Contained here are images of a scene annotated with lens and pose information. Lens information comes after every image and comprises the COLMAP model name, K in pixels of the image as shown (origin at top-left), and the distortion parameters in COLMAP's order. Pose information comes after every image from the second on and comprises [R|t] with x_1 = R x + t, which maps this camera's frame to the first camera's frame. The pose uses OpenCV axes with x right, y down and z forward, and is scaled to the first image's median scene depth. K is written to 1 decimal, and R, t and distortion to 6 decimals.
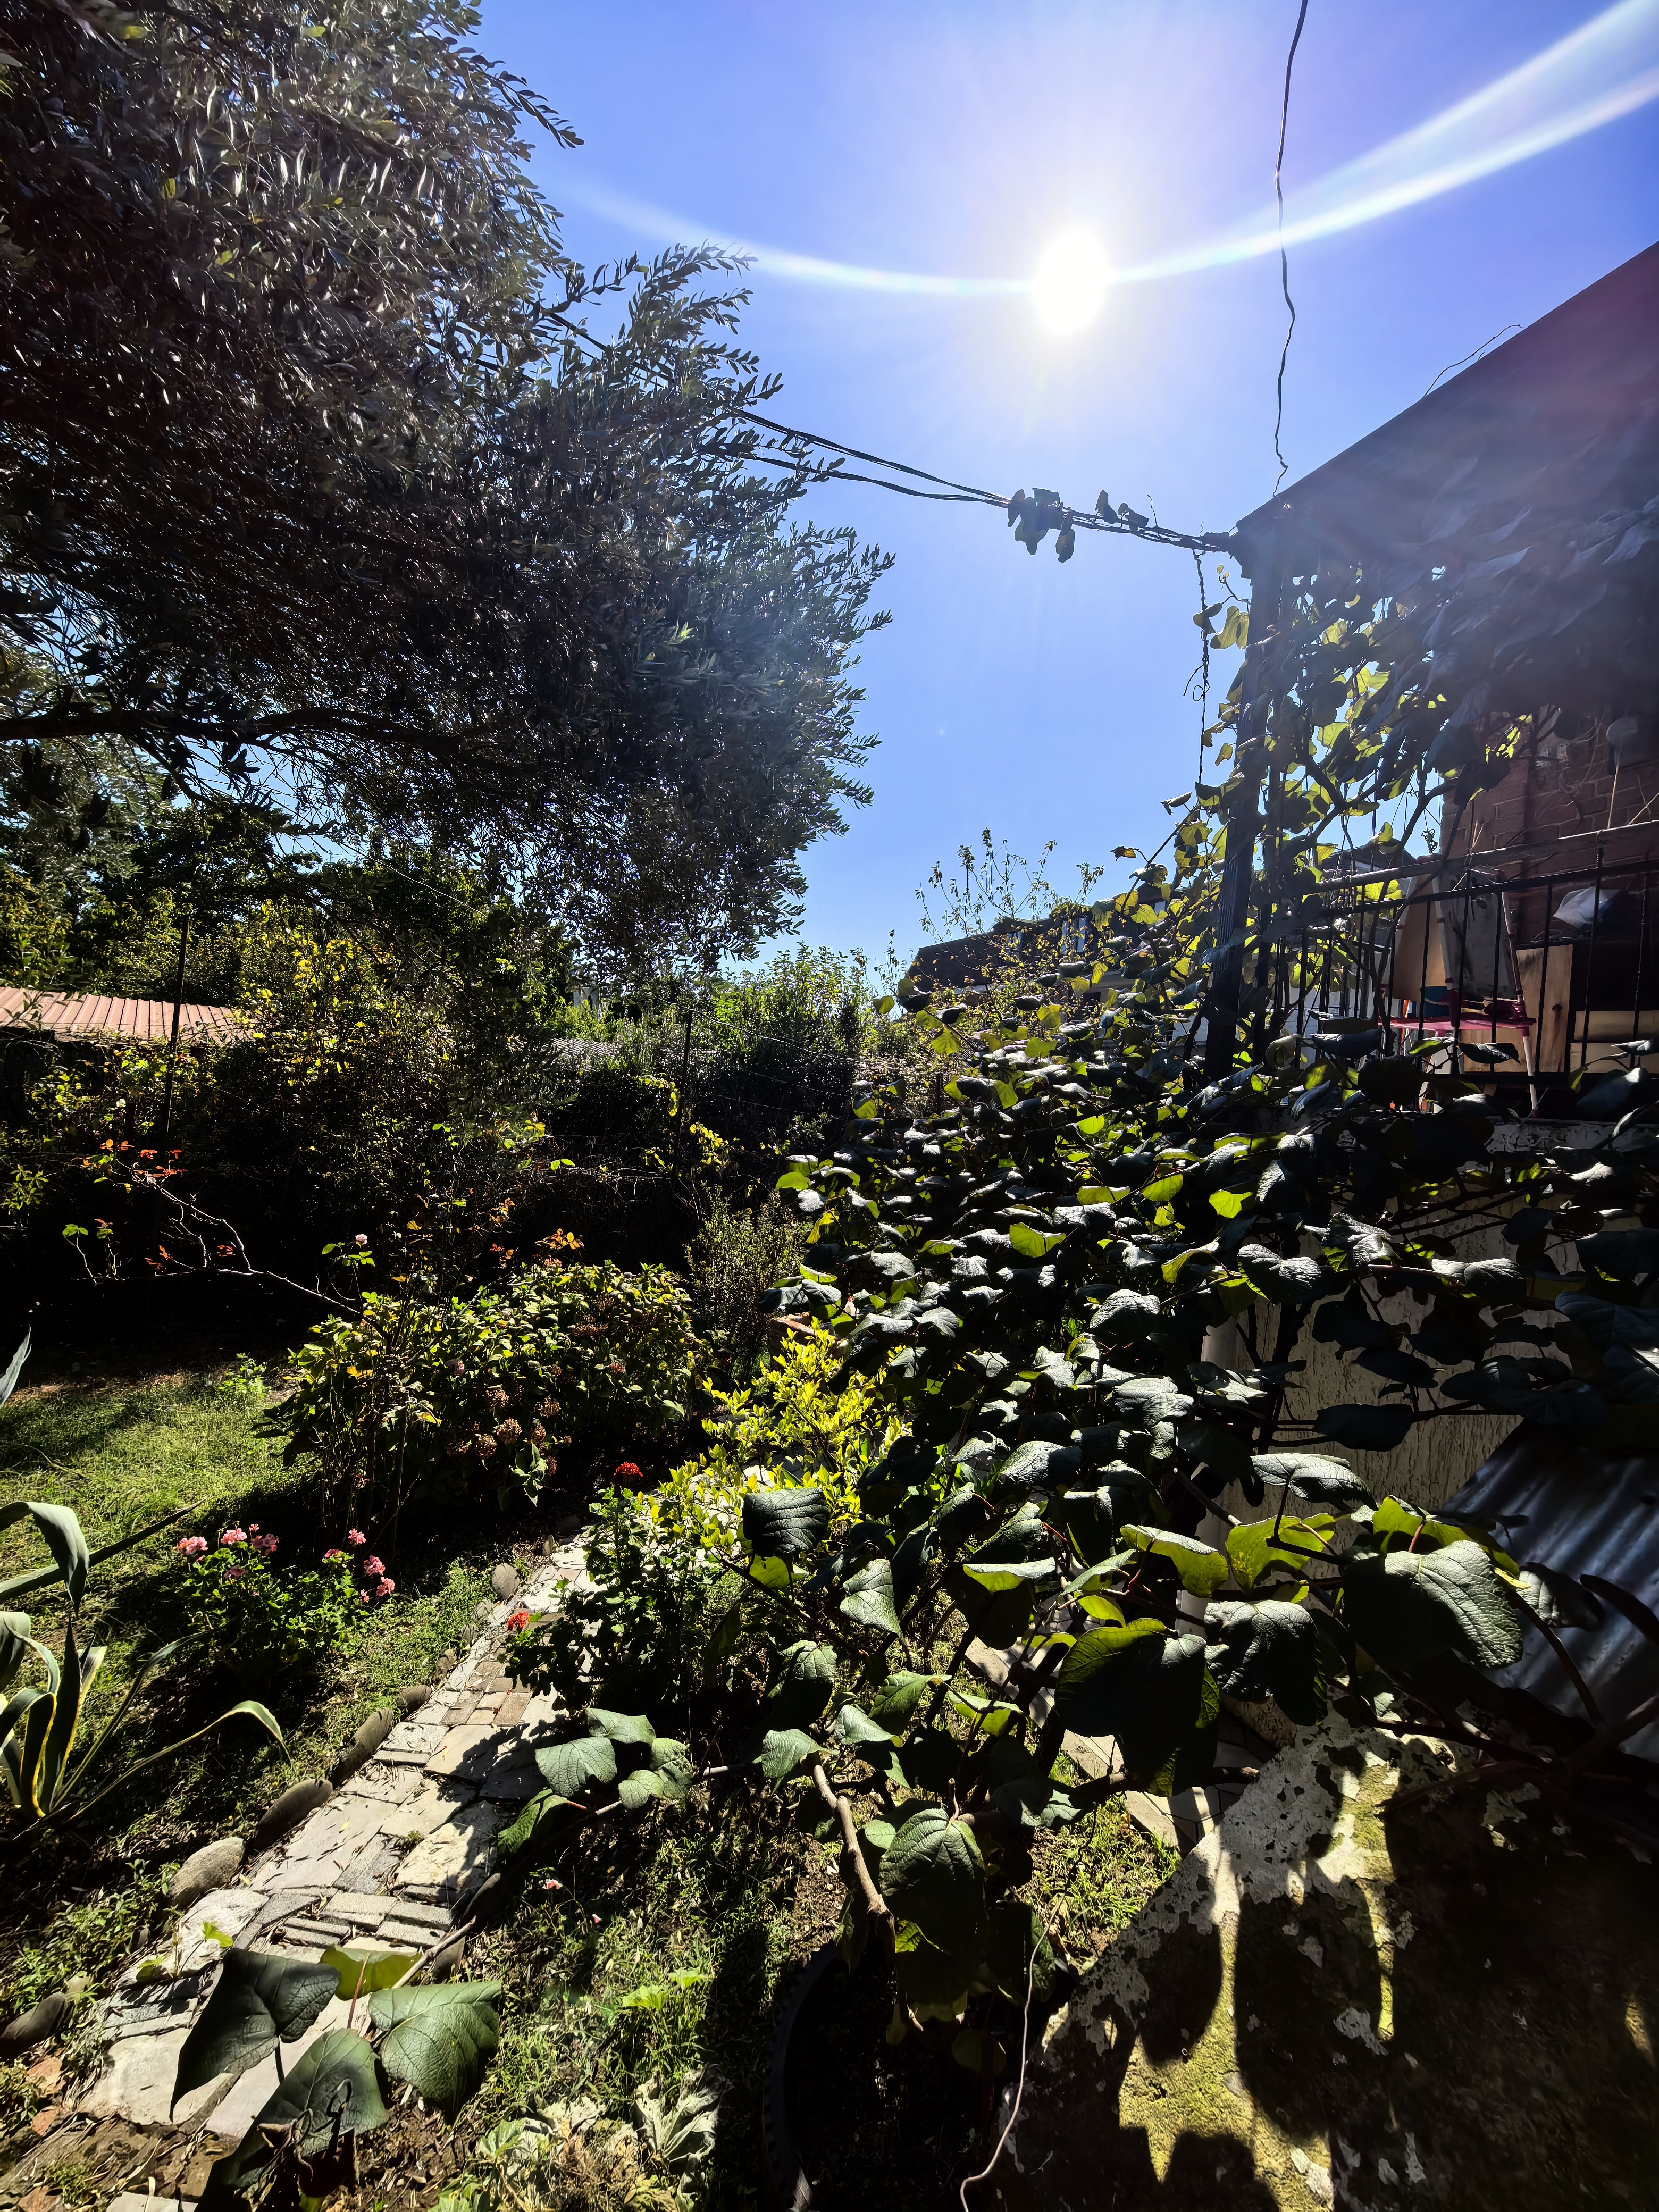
lens RADIAL K [[859.5, 0, 838.1], [0, 859.5, 1109.1], [0, 0, 1]] dist [0.012010, -0.000455]
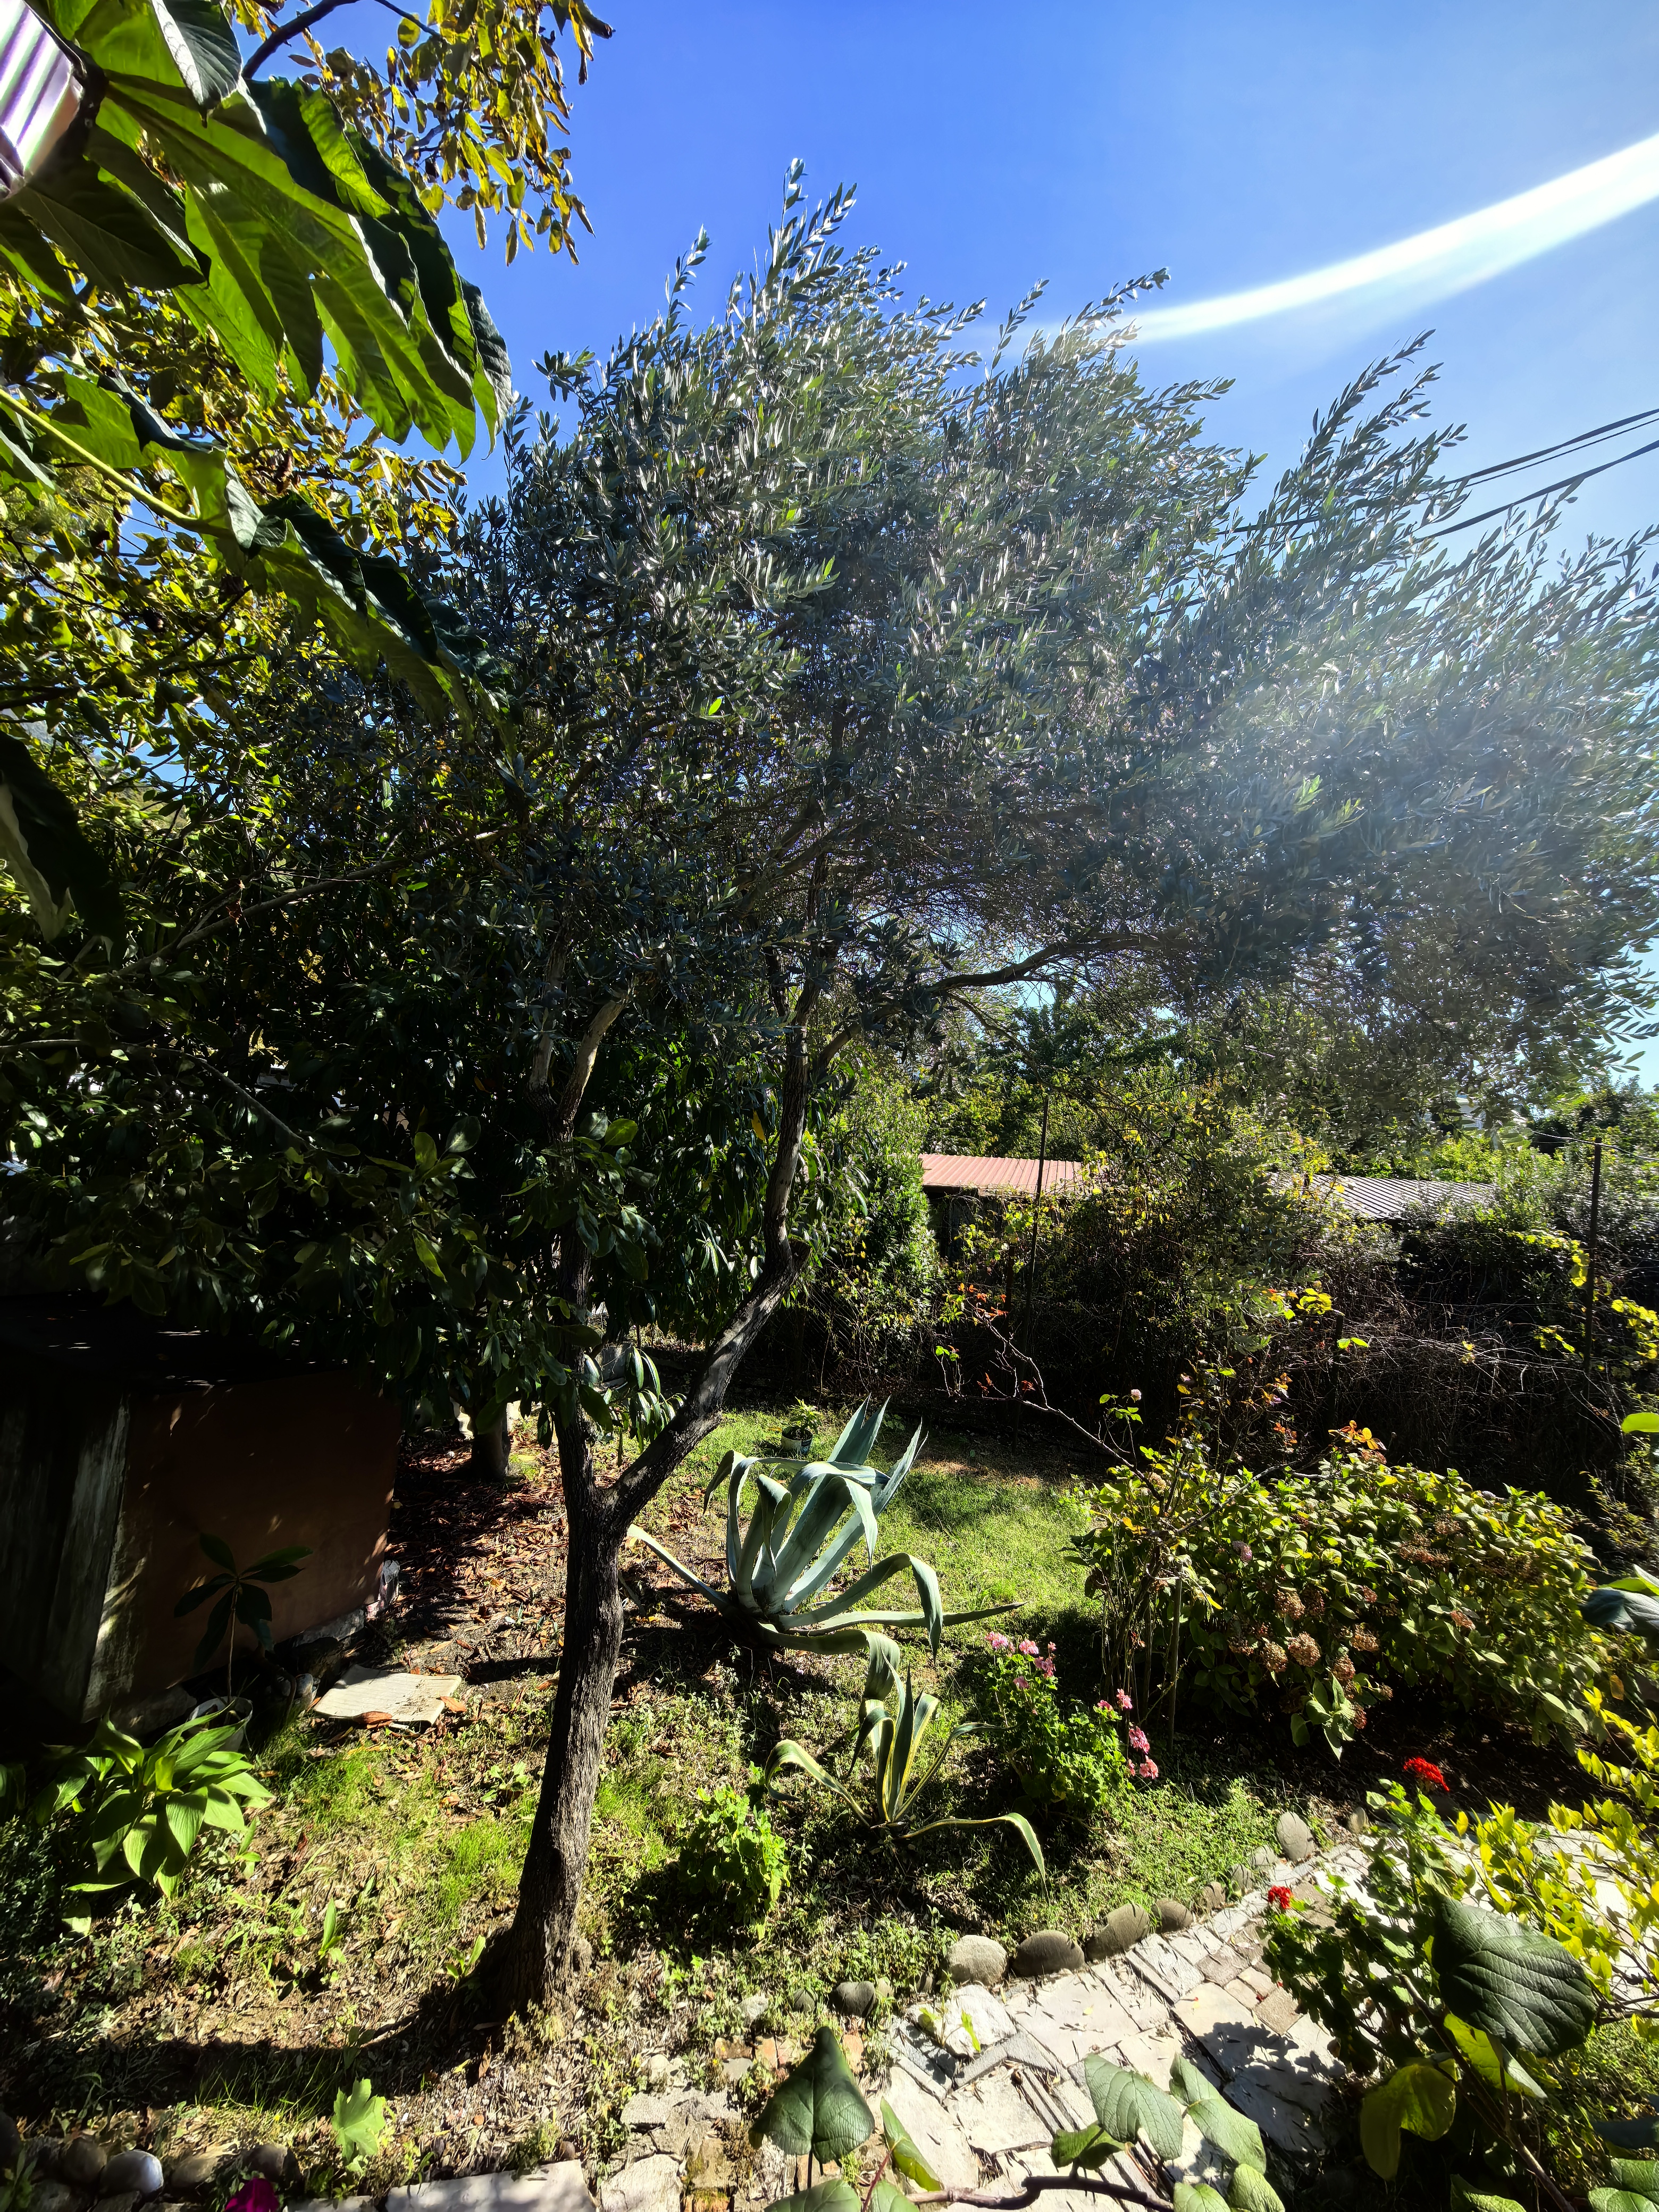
lens RADIAL K [[859.5, 0, 838.1], [0, 859.5, 1109.1], [0, 0, 1]] dist [0.012010, -0.000455]
pose [[0.586994, -0.088986, -0.804686, 0.121311], [-0.037758, 0.989850, -0.137005, -0.039037], [0.808711, 0.110805, 0.577676, 0.058285]]
